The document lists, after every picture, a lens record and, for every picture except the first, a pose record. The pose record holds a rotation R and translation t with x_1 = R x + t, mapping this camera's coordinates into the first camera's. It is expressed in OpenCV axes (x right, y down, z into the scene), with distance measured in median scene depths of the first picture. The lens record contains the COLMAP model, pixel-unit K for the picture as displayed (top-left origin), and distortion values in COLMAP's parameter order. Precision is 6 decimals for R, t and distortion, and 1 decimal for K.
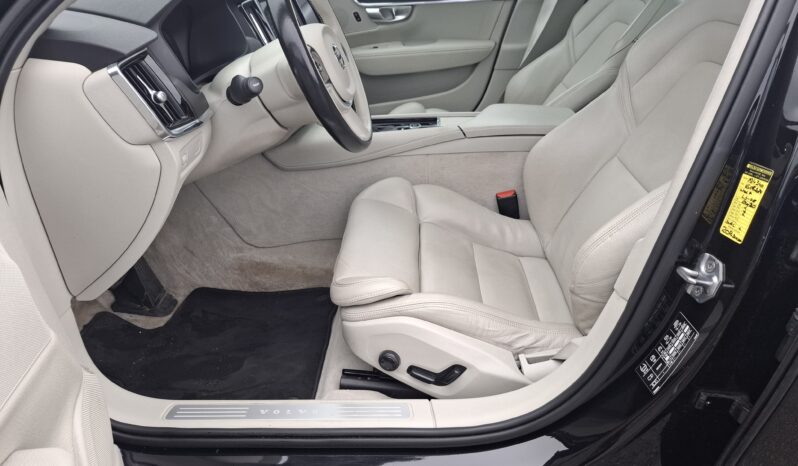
lens RADIAL K [[543.0, 0, 399.0], [0, 543.0, 233.0], [0, 0, 1]] dist [0.061155, -0.093962]
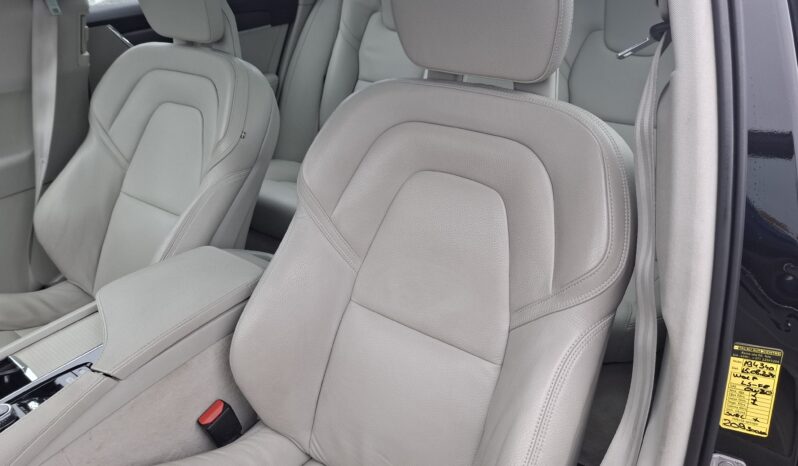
lens RADIAL K [[543.0, 0, 399.0], [0, 543.0, 233.0], [0, 0, 1]] dist [0.061155, -0.093962]
pose [[0.558715, -0.389546, 0.732183, -0.086912], [0.406157, 0.898235, 0.167961, -0.341273], [-0.723100, 0.203539, 0.660074, 0.448565]]
